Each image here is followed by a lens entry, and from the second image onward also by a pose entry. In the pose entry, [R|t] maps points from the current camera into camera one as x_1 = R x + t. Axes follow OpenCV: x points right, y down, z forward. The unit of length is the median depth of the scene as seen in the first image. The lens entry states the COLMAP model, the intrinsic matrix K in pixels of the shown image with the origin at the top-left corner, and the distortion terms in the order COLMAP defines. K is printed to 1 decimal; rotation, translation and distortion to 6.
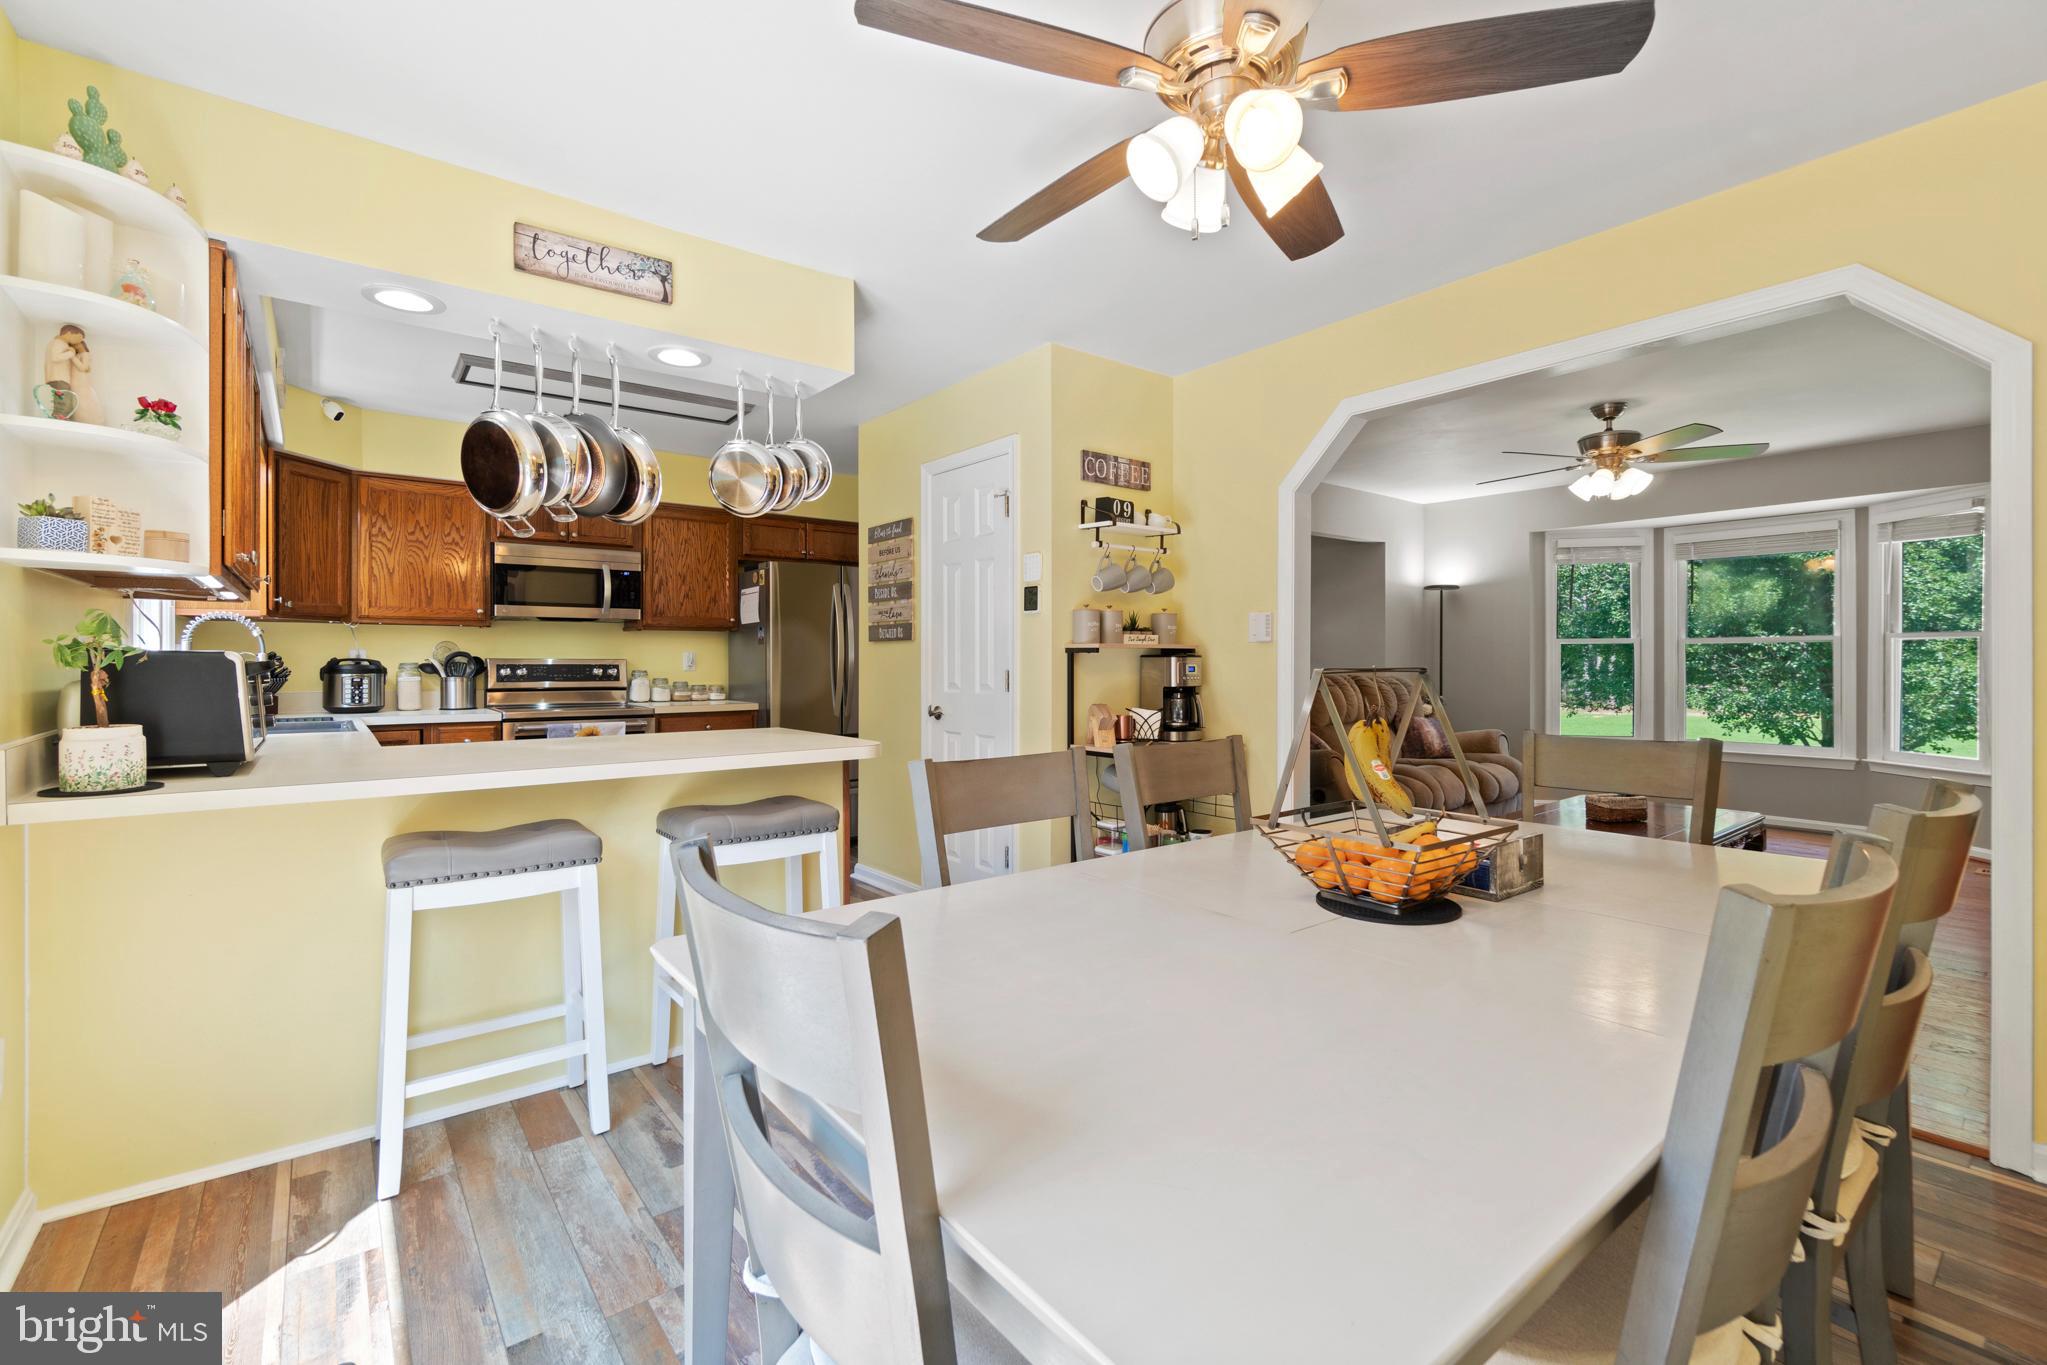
lens RADIAL K [[887.4, 0, 1012.2], [0, 887.4, 653.9], [0, 0, 1]] dist [0.000087, 0.000249]
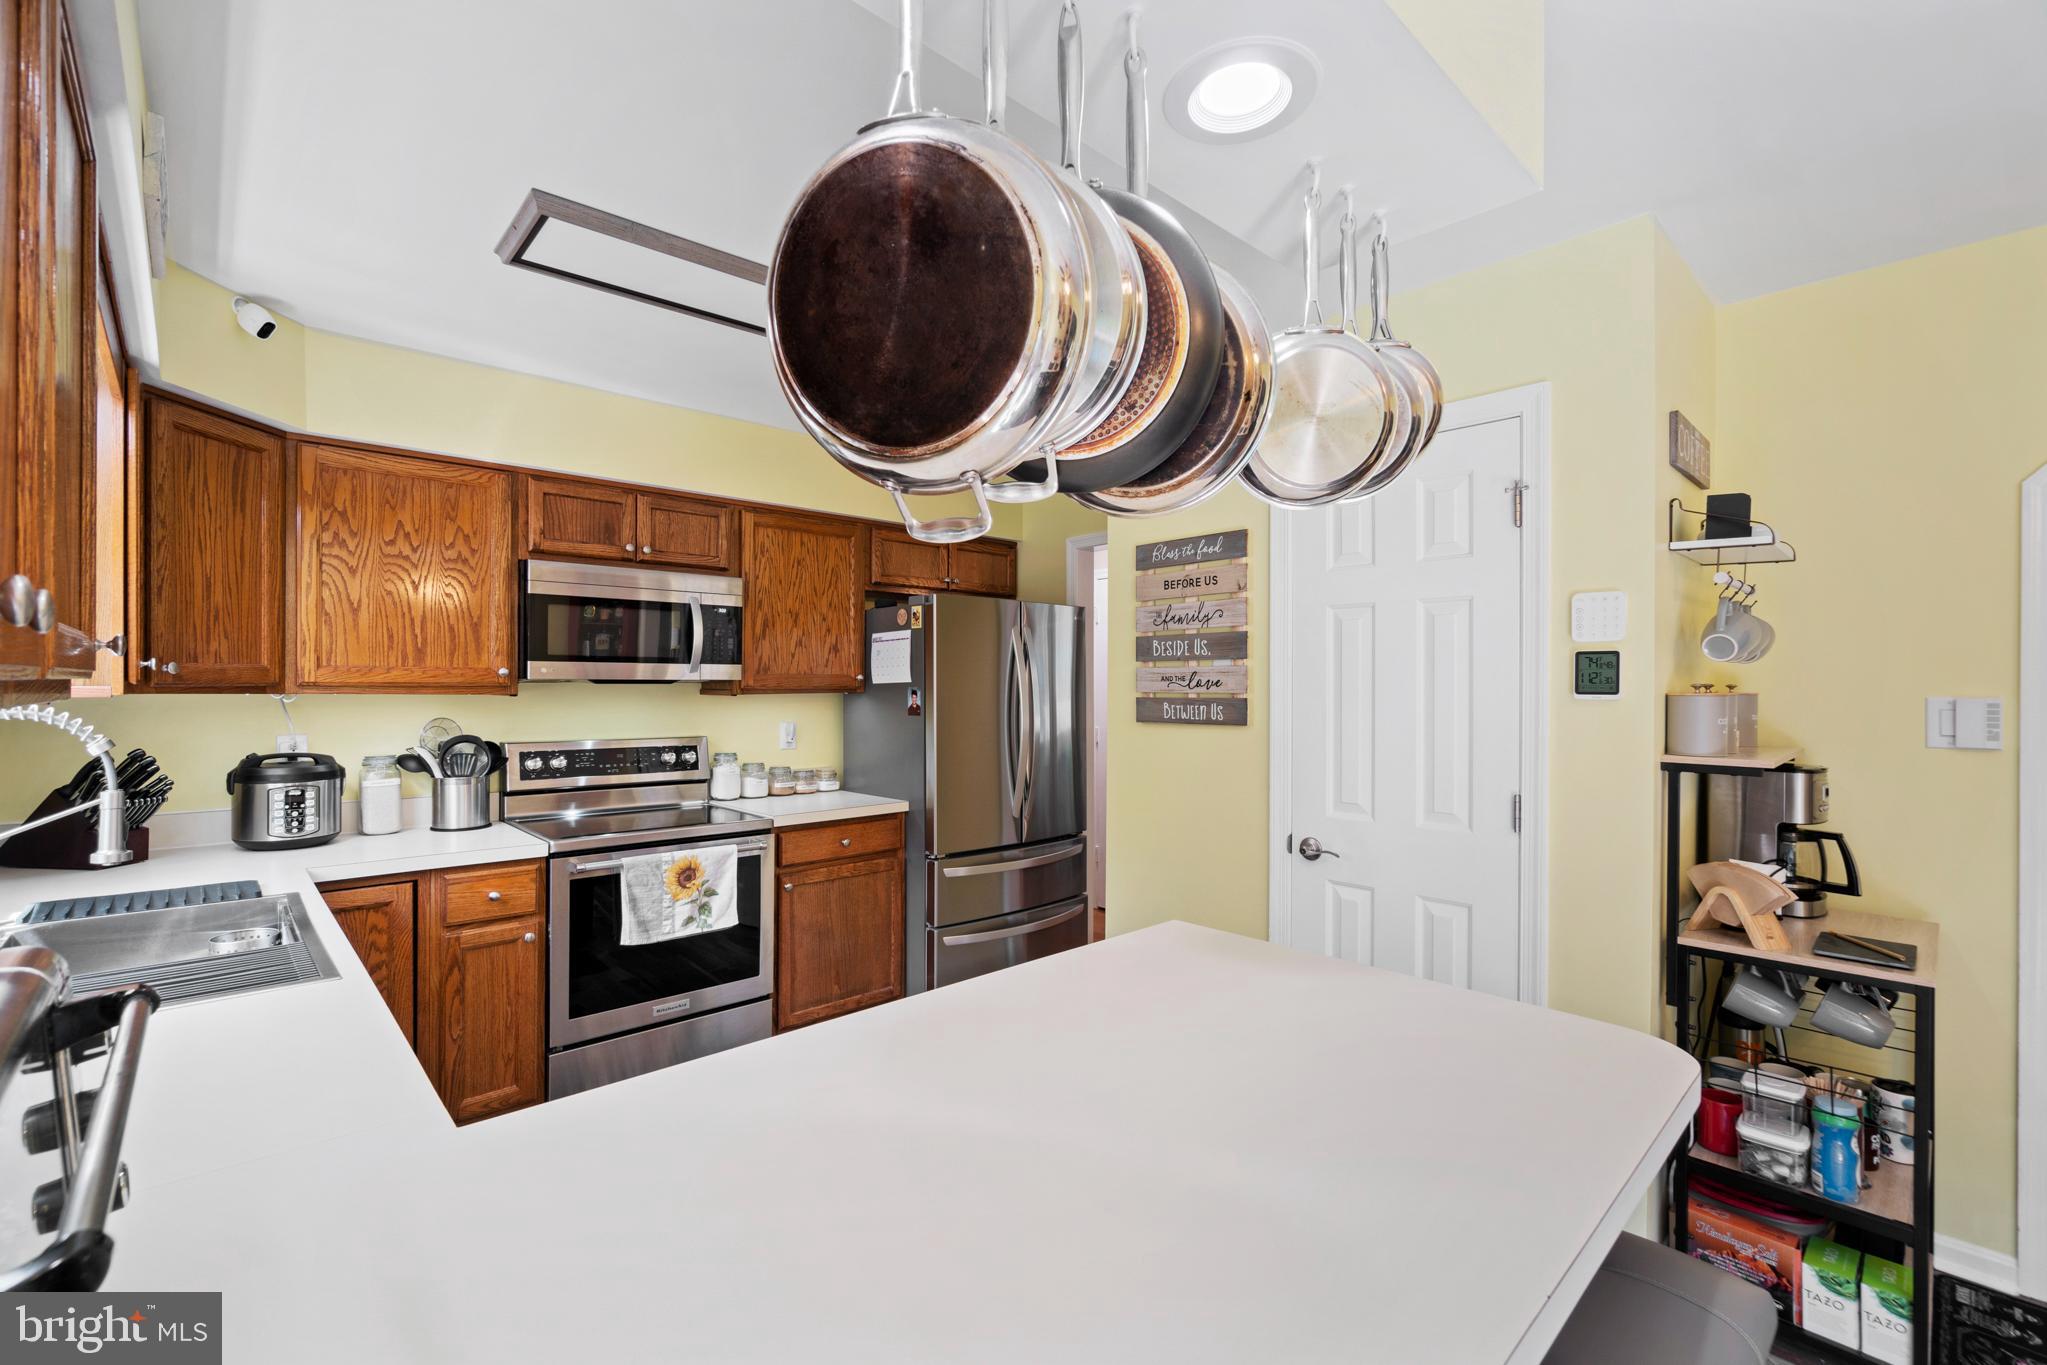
lens RADIAL K [[884.9, 0, 1013.8], [0, 884.9, 679.7], [0, 0, 1]] dist [0.000563, 0.000899]
pose [[0.996641, 0.002938, 0.081846, -0.306009], [-0.002979, 0.999995, 0.000372, -0.044942], [-0.081844, -0.000615, 0.996645, 0.370527]]
